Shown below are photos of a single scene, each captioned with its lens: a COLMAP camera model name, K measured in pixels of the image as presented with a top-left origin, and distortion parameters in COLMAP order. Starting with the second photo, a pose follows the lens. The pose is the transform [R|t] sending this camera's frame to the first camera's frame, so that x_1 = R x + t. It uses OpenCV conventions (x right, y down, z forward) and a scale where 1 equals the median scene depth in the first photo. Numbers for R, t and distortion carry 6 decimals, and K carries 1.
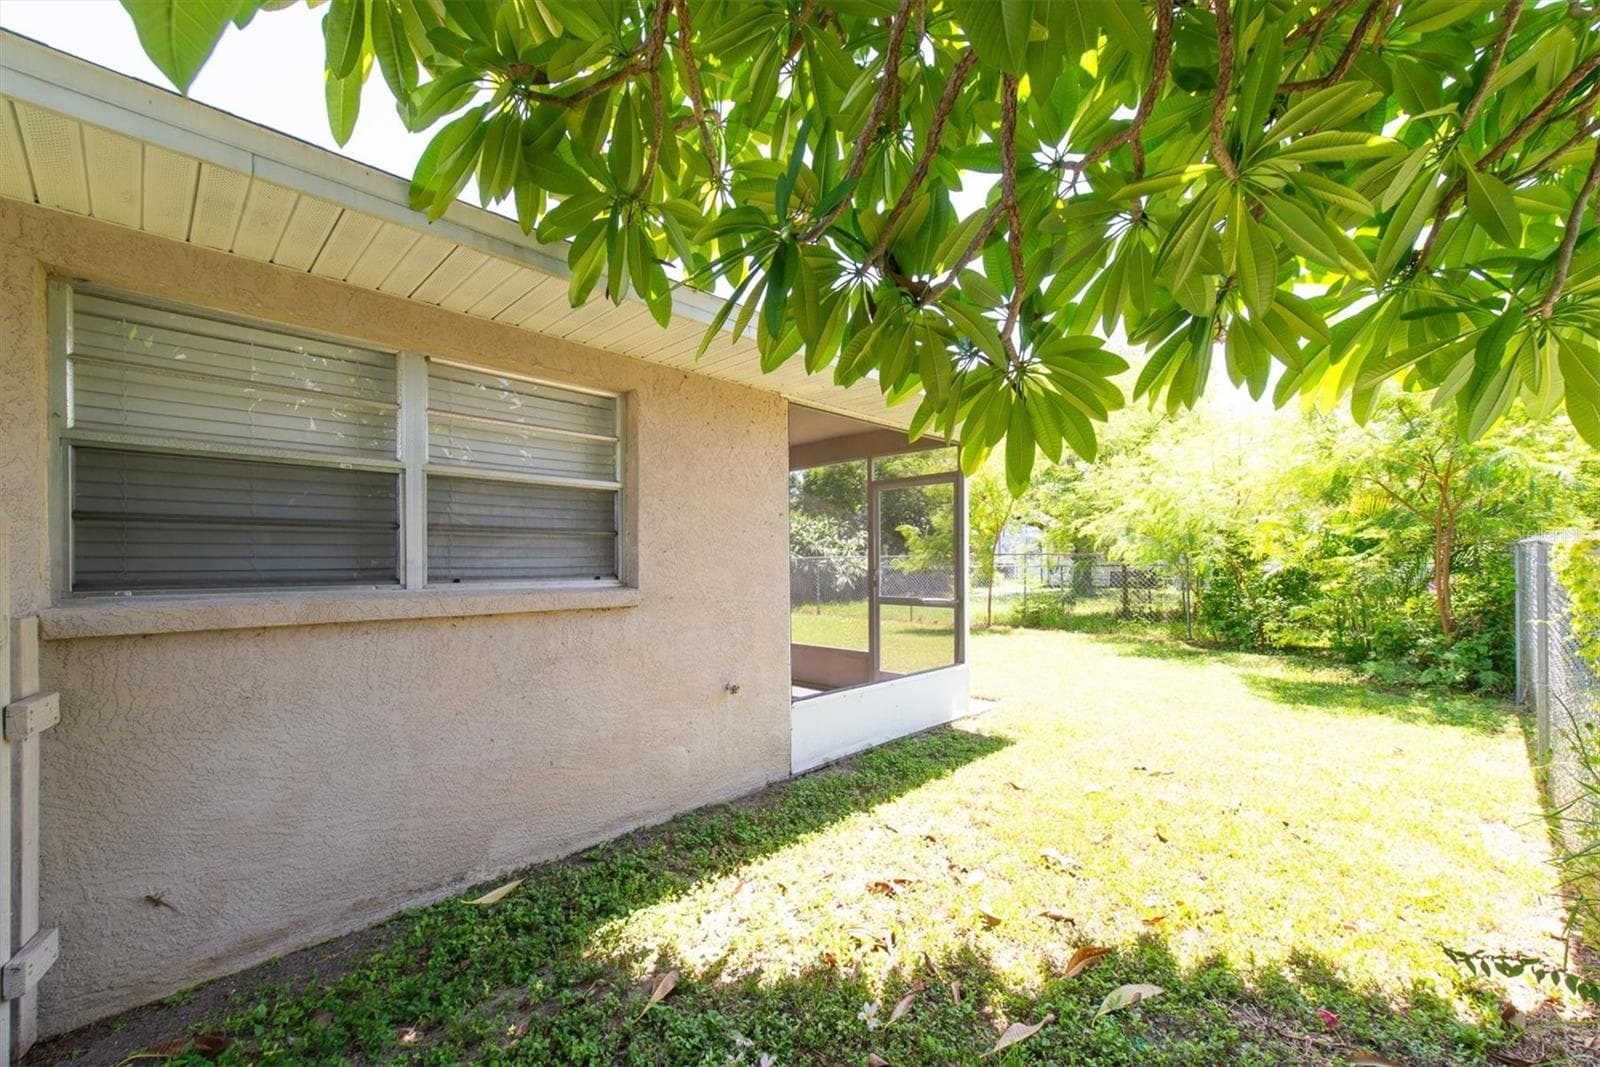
lens RADIAL K [[624.7, 0, 812.8], [0, 624.7, 563.9], [0, 0, 1]] dist [0.002439, 0.000041]
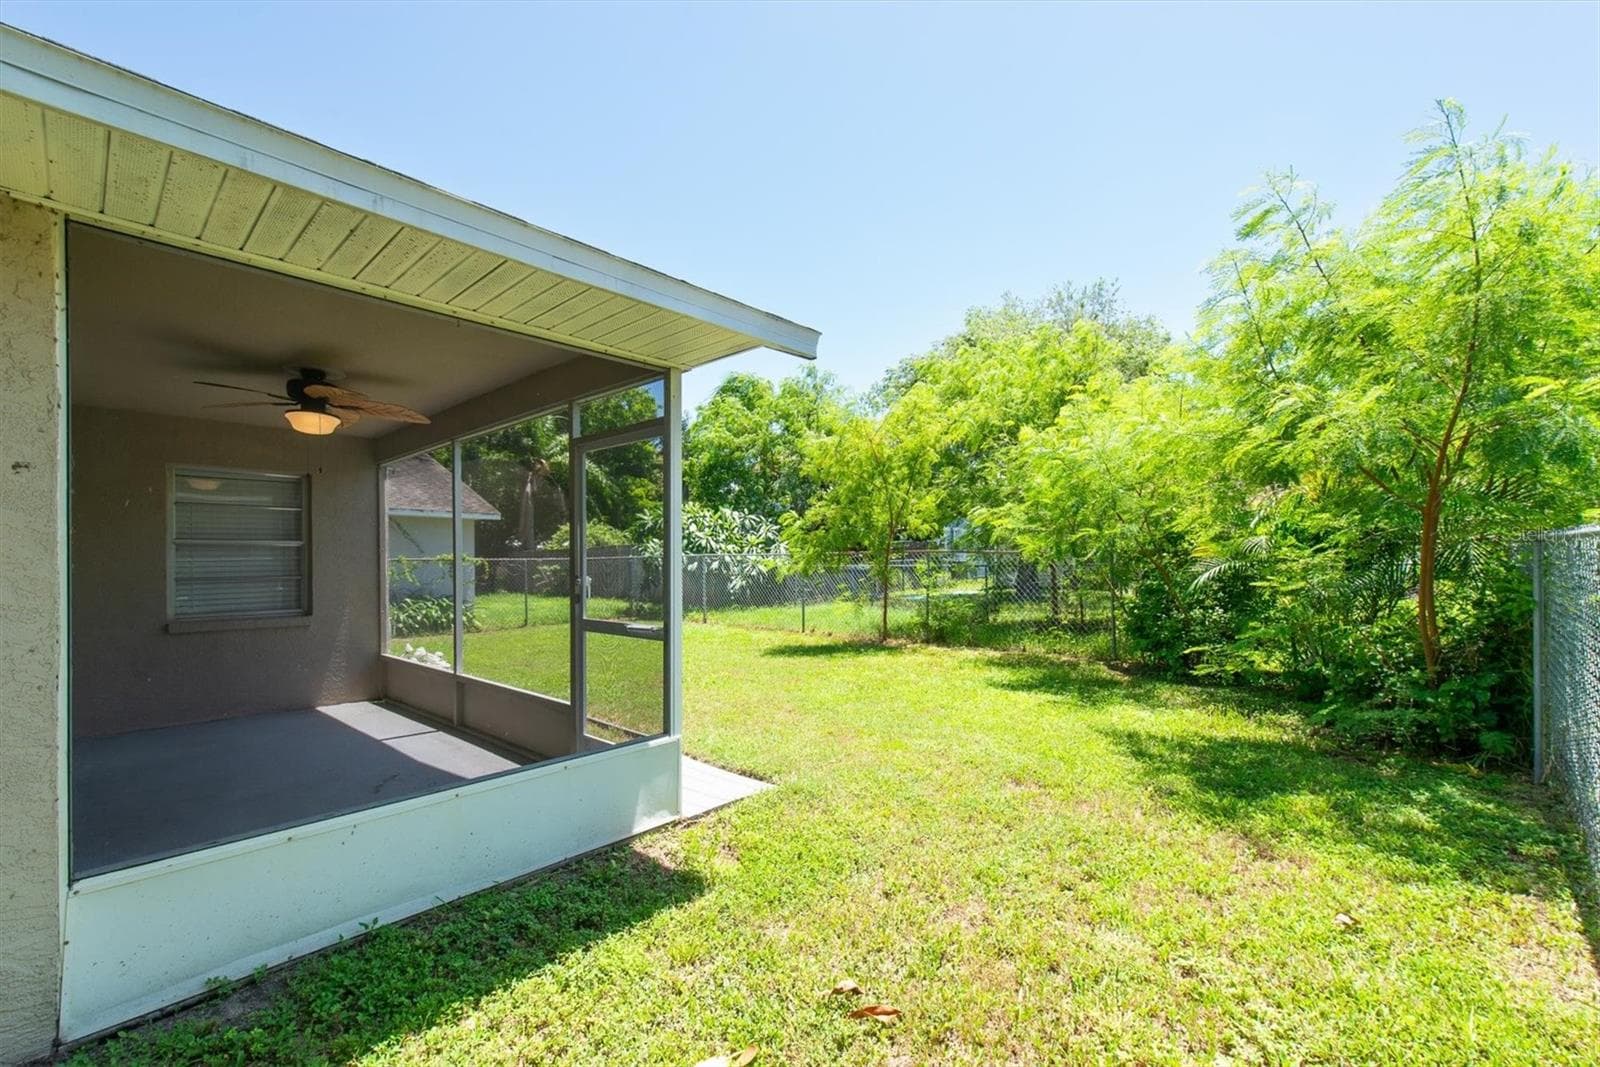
lens RADIAL K [[668.1, 0, 813.7], [0, 668.1, 554.1], [0, 0, 1]] dist [0.007722, -0.000373]
pose [[0.998537, 0.000223, 0.054069, 0.318750], [0.000338, 0.999946, -0.010362, -0.006940], [-0.054069, 0.010365, 0.998483, 0.320927]]
